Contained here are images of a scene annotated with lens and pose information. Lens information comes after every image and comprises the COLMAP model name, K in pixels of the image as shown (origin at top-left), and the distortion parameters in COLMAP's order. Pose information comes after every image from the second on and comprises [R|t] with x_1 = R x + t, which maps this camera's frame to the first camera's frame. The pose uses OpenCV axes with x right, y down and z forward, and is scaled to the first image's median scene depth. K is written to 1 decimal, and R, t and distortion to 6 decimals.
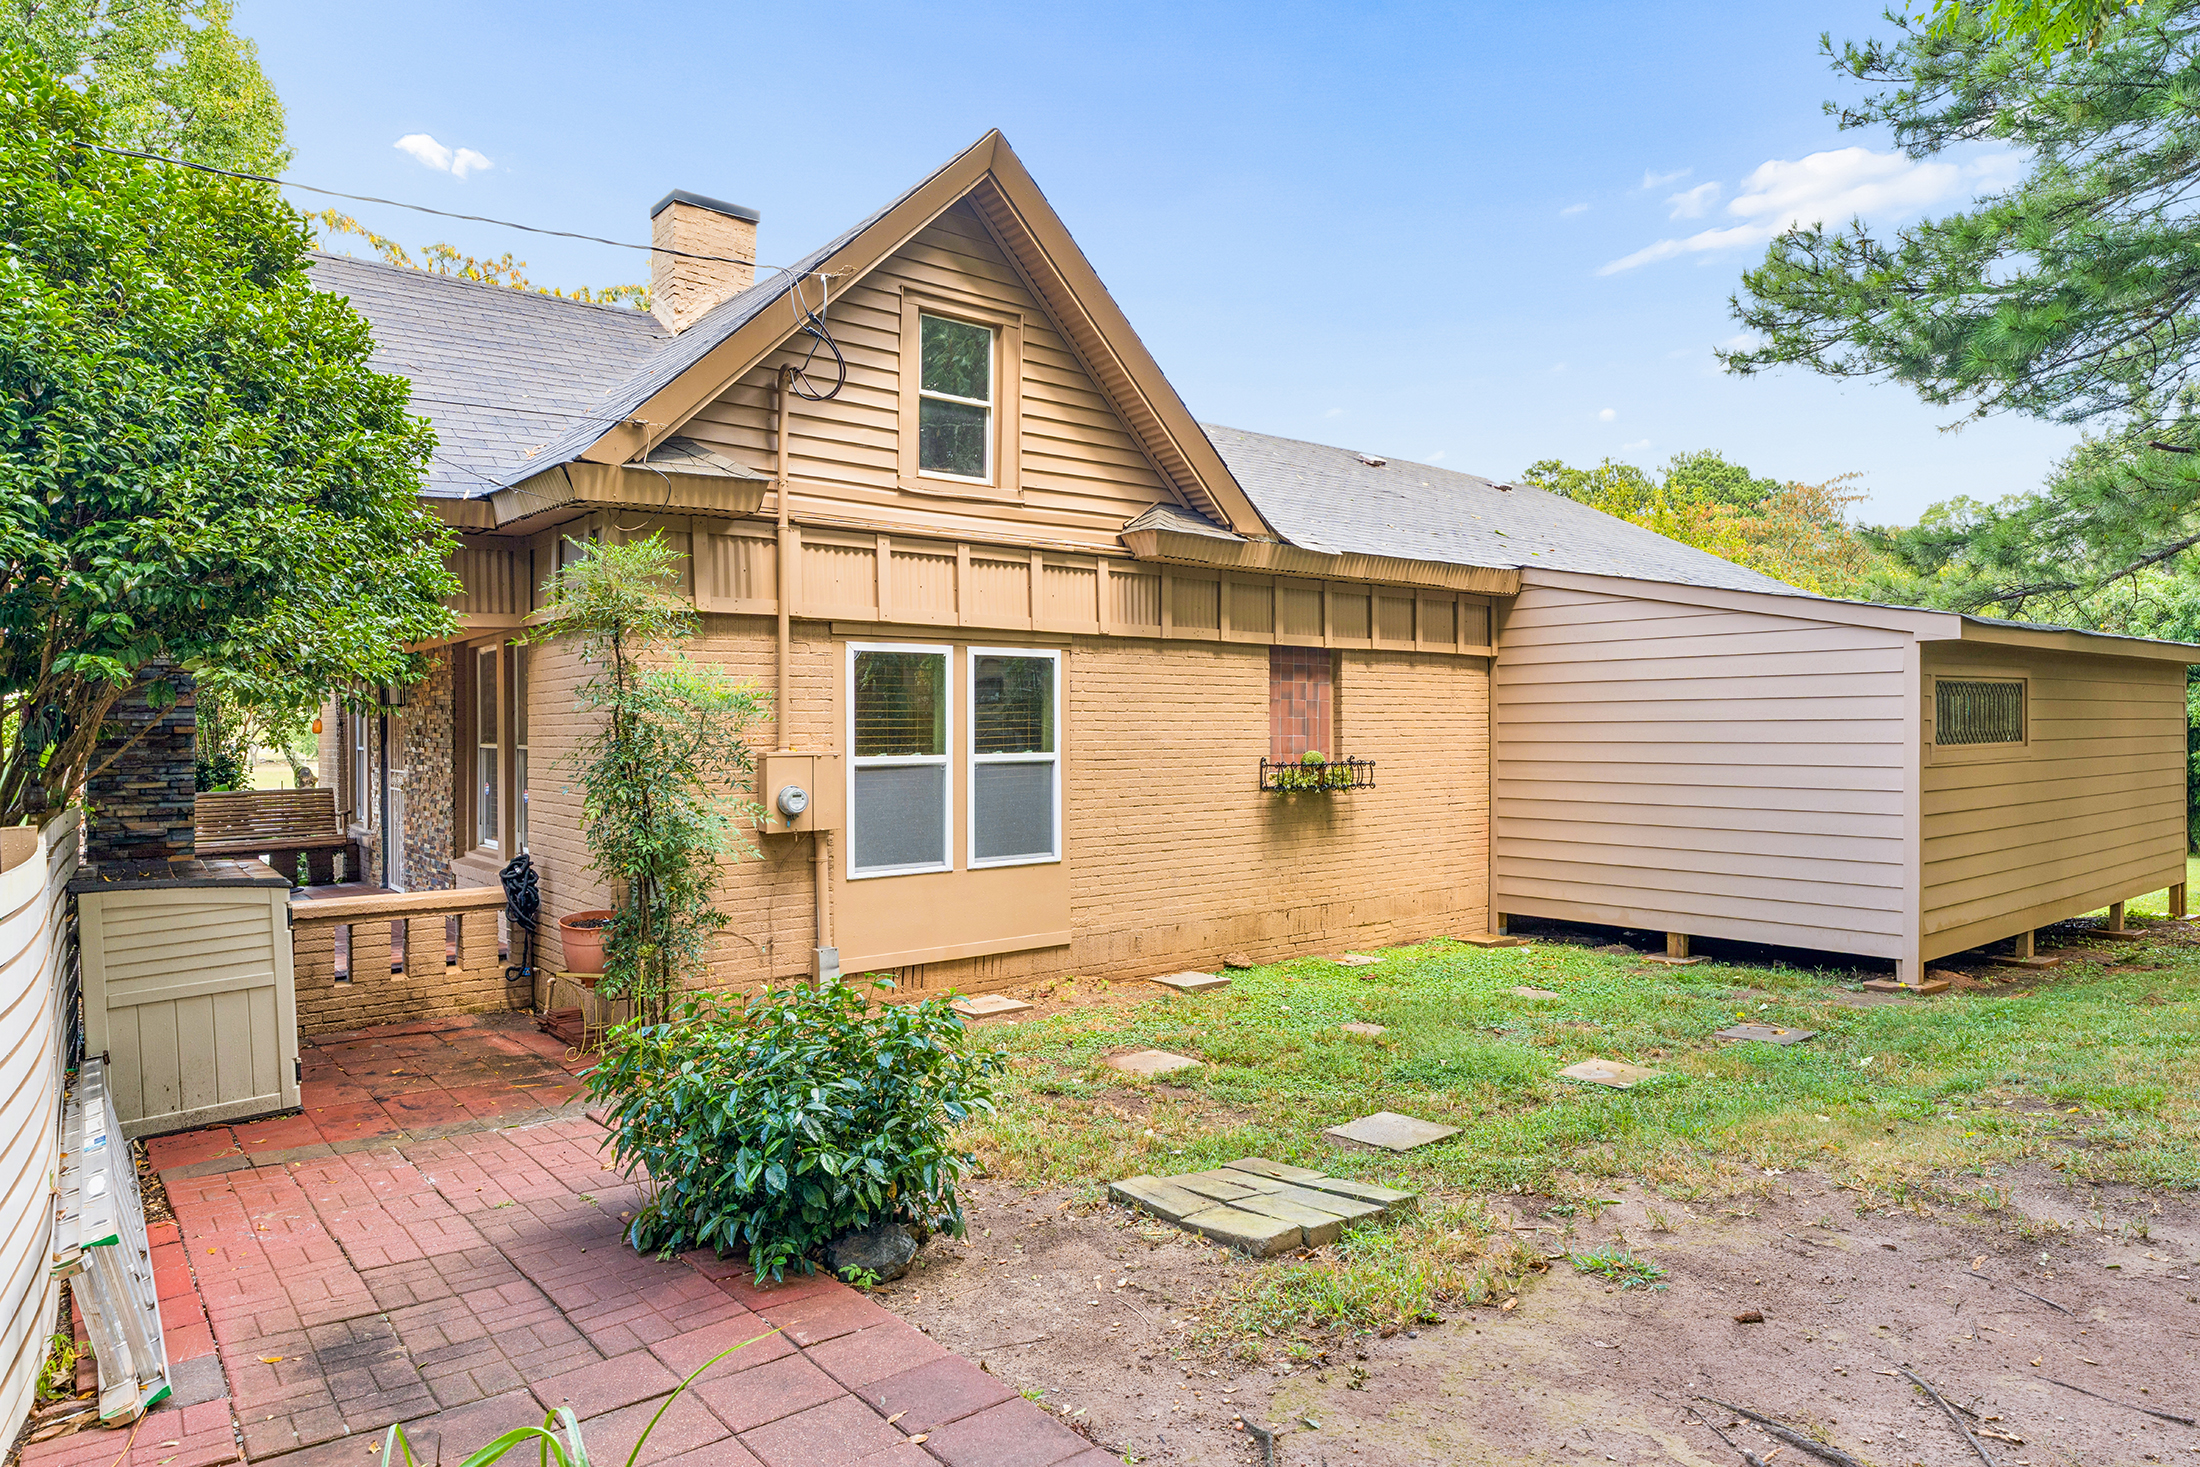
lens RADIAL K [[1345.8, 0, 1100.2], [0, 1345.8, 788.5], [0, 0, 1]] dist [-0.003796, 0.012037]
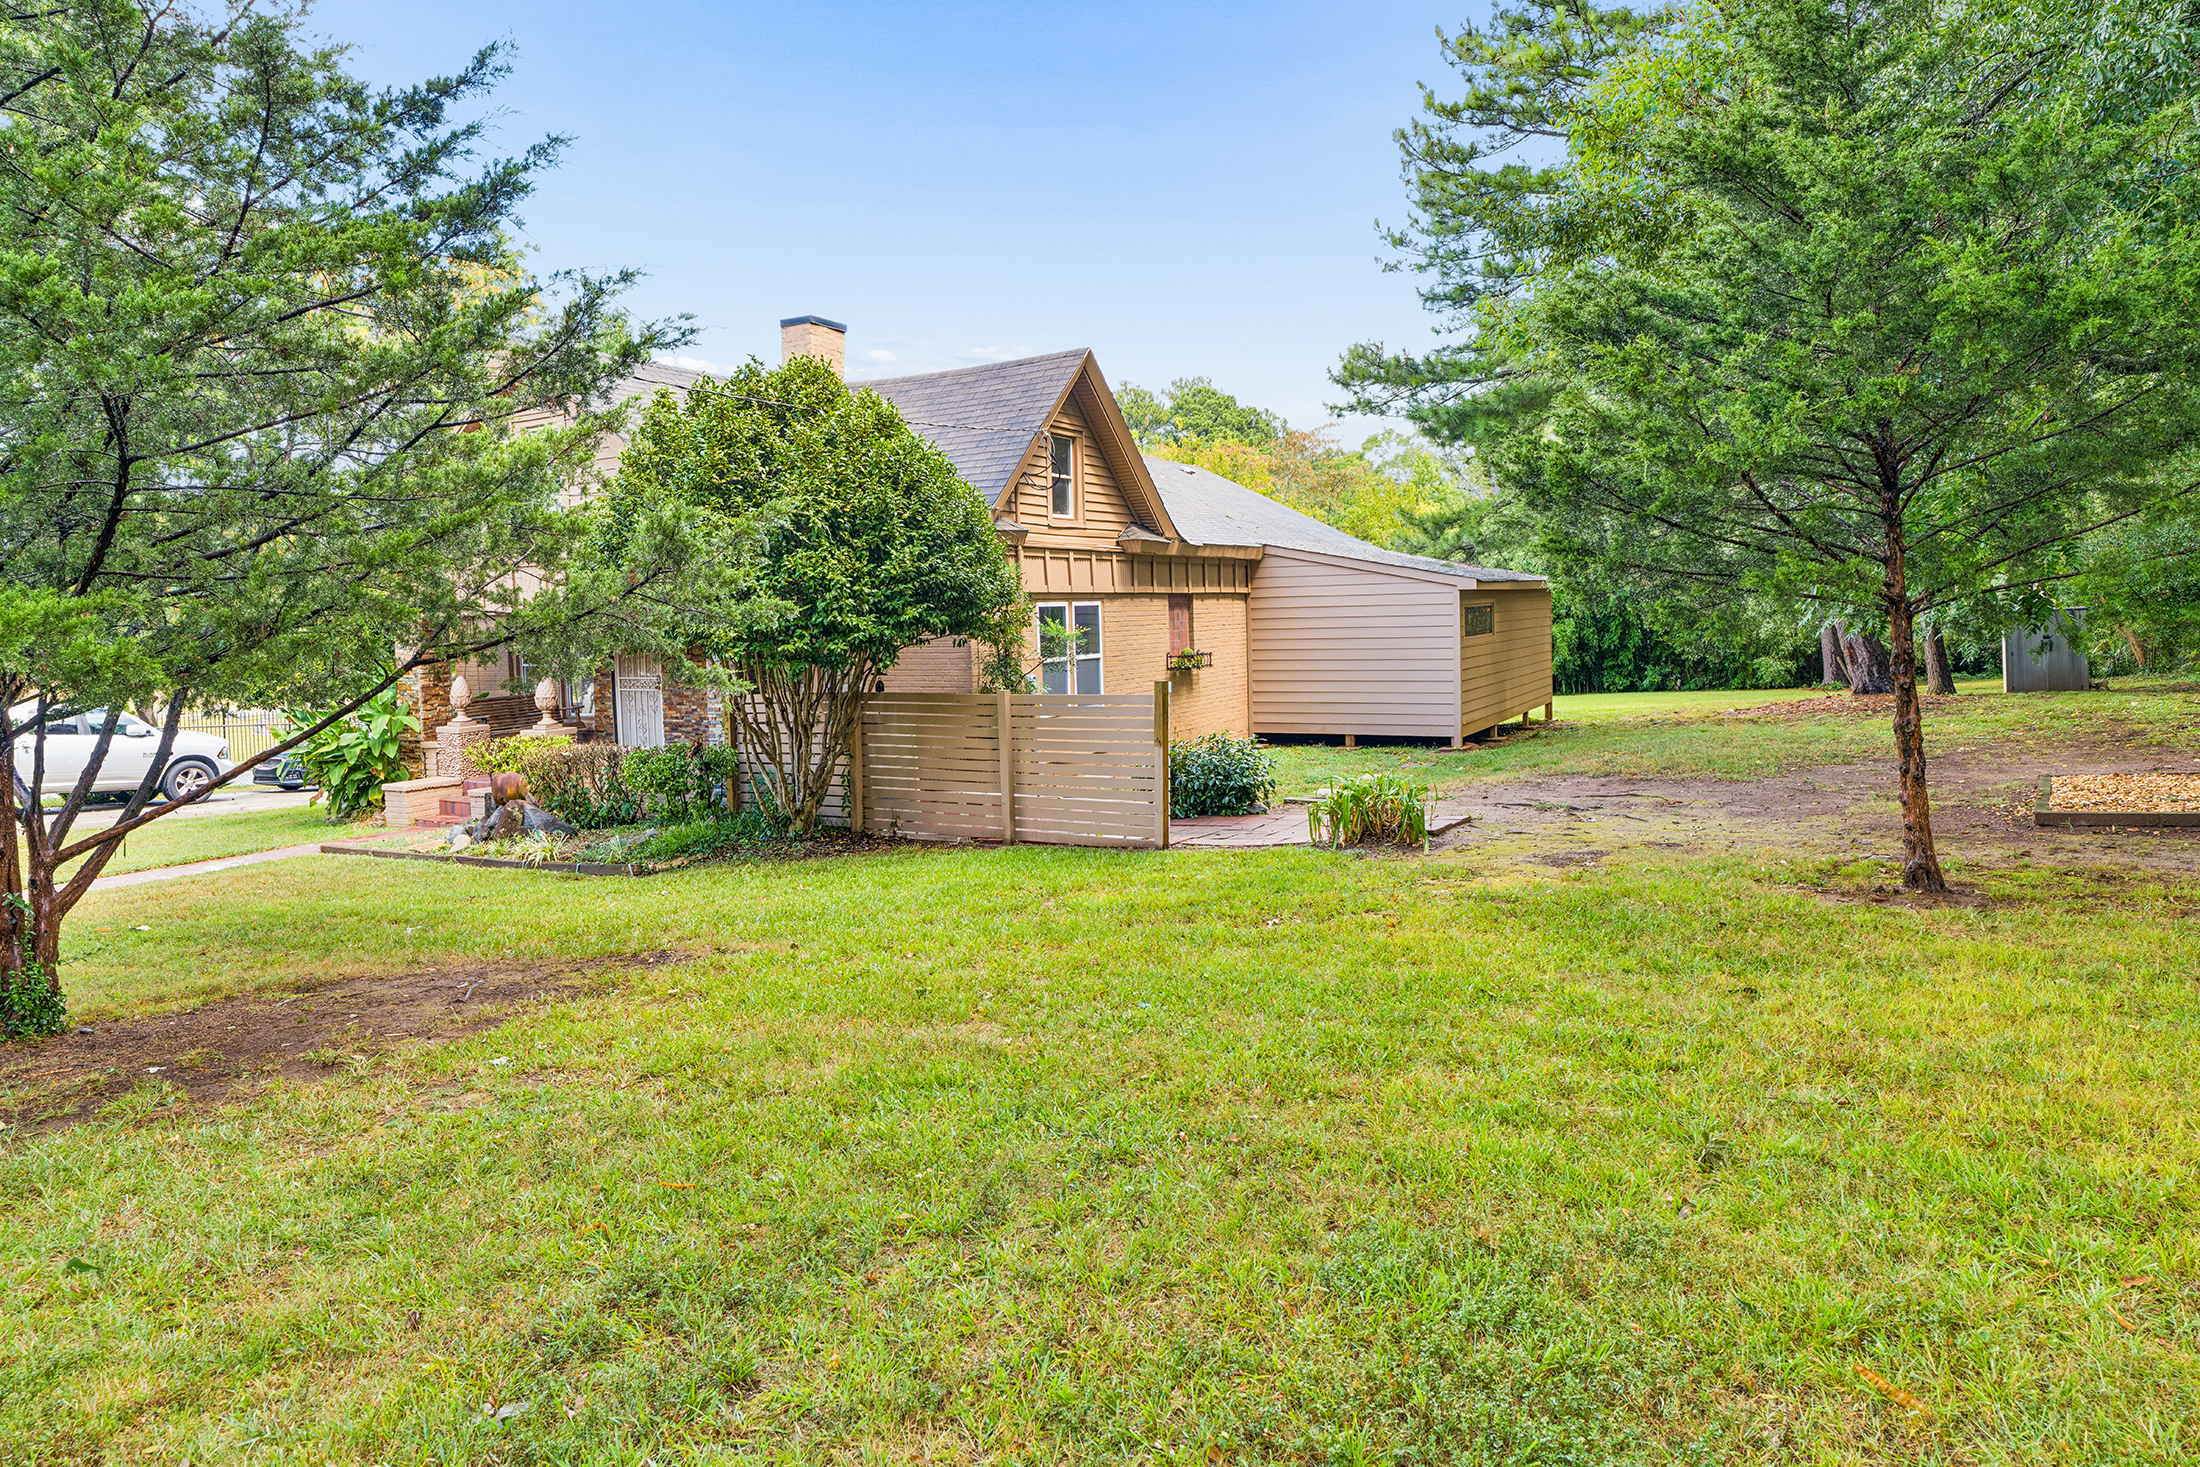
lens RADIAL K [[1345.8, 0, 1100.2], [0, 1345.8, 788.5], [0, 0, 1]] dist [-0.003796, 0.012037]
pose [[0.930768, -0.067662, 0.359295, -0.688245], [0.038214, 0.995348, 0.088448, -0.003454], [-0.363608, -0.068594, 0.929023, -0.777763]]
